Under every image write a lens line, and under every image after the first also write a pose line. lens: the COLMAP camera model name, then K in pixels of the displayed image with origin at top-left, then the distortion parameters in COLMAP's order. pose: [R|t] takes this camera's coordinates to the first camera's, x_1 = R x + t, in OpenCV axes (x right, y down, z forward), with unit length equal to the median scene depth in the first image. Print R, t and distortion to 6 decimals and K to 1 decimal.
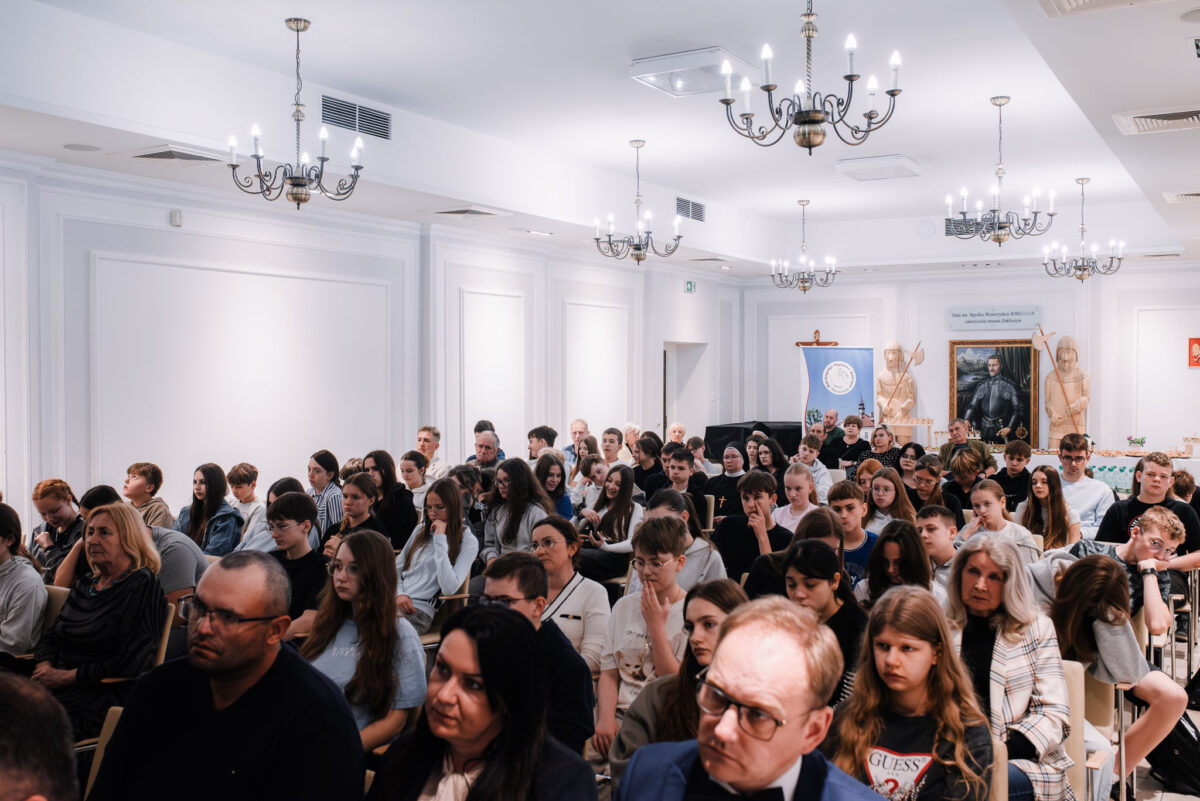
lens RADIAL K [[1142.8, 0, 600.0], [0, 1142.8, 400.5], [0, 0, 1]] dist [-0.041589, 0.011984]
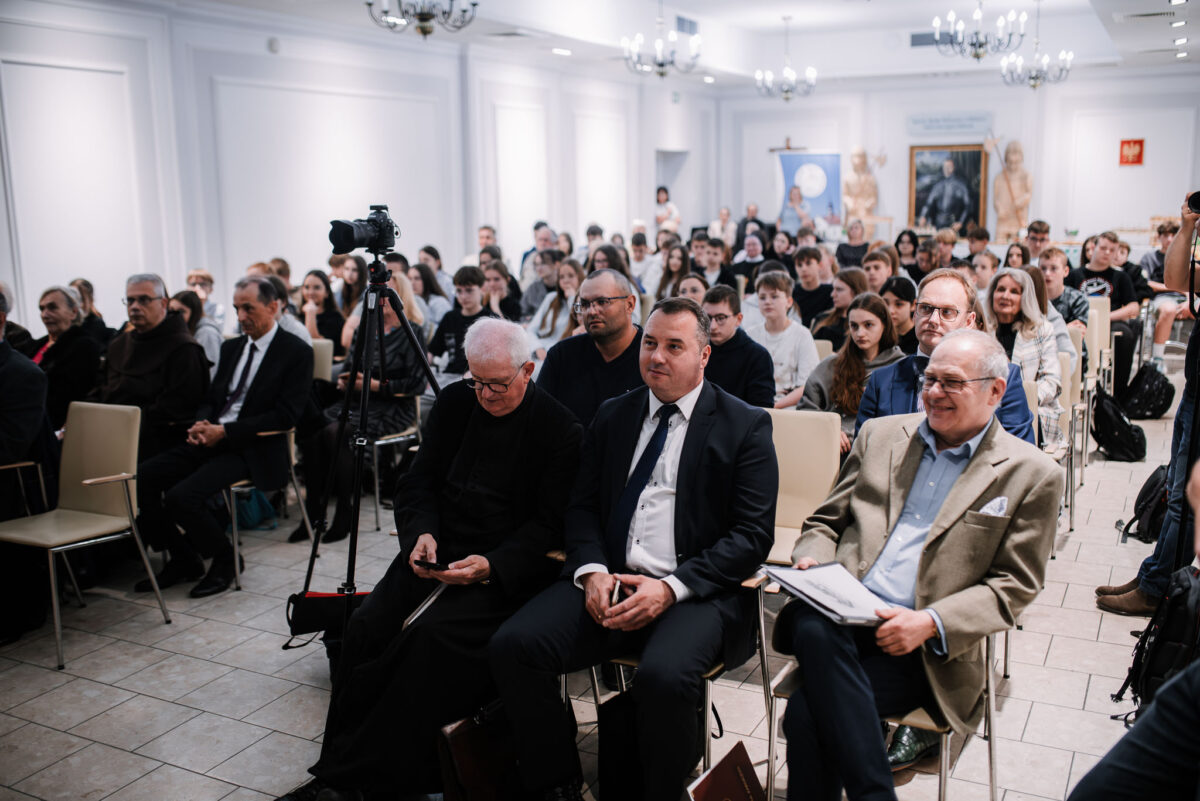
lens RADIAL K [[1142.8, 0, 600.0], [0, 1142.8, 400.5], [0, 0, 1]] dist [-0.041589, 0.011984]
pose [[0.997706, -0.030345, 0.060519, -0.077430], [0.020182, 0.986590, 0.161968, 0.008451], [-0.064623, -0.160375, 0.984938, -0.125162]]
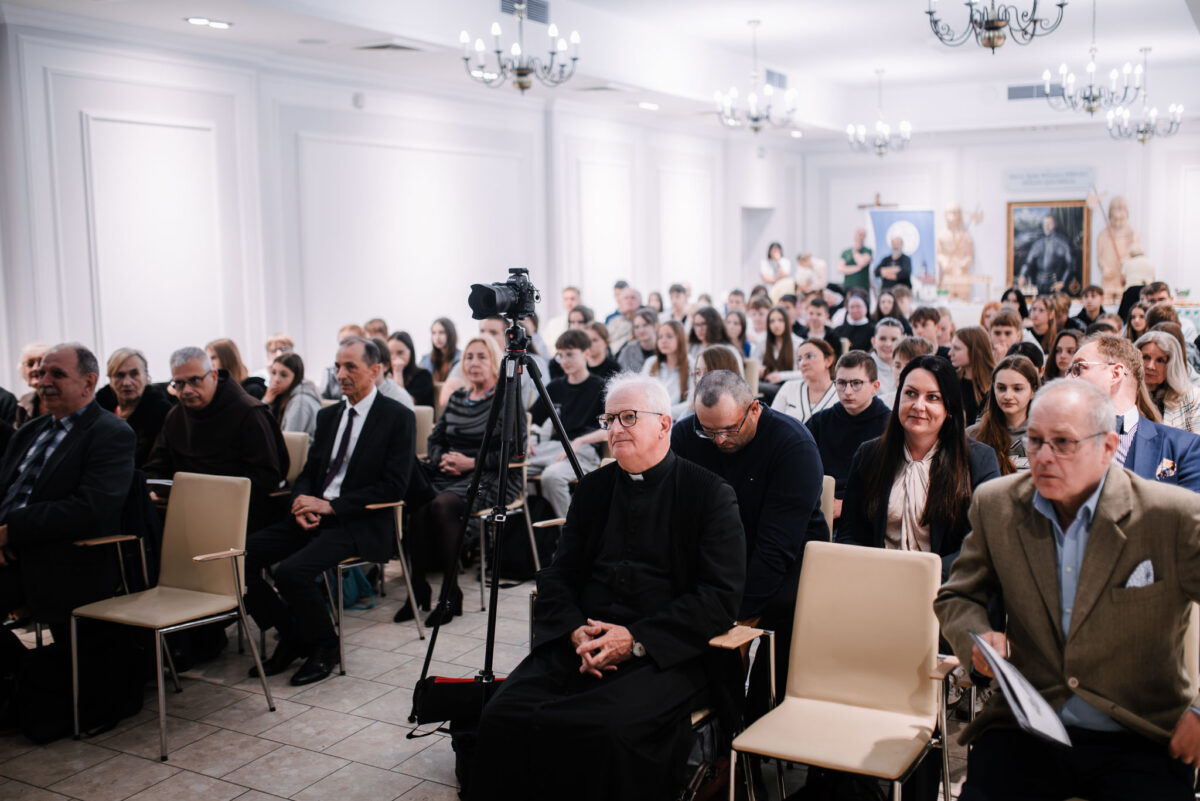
lens RADIAL K [[1208.1, 0, 634.6], [0, 1208.1, 376.8], [0, 0, 1]] dist [-0.047540, 0.020595]
pose [[0.998962, -0.023535, 0.039003, -0.096681], [0.020077, 0.996024, 0.086795, 0.006783], [-0.040891, -0.085922, 0.995462, -0.122628]]
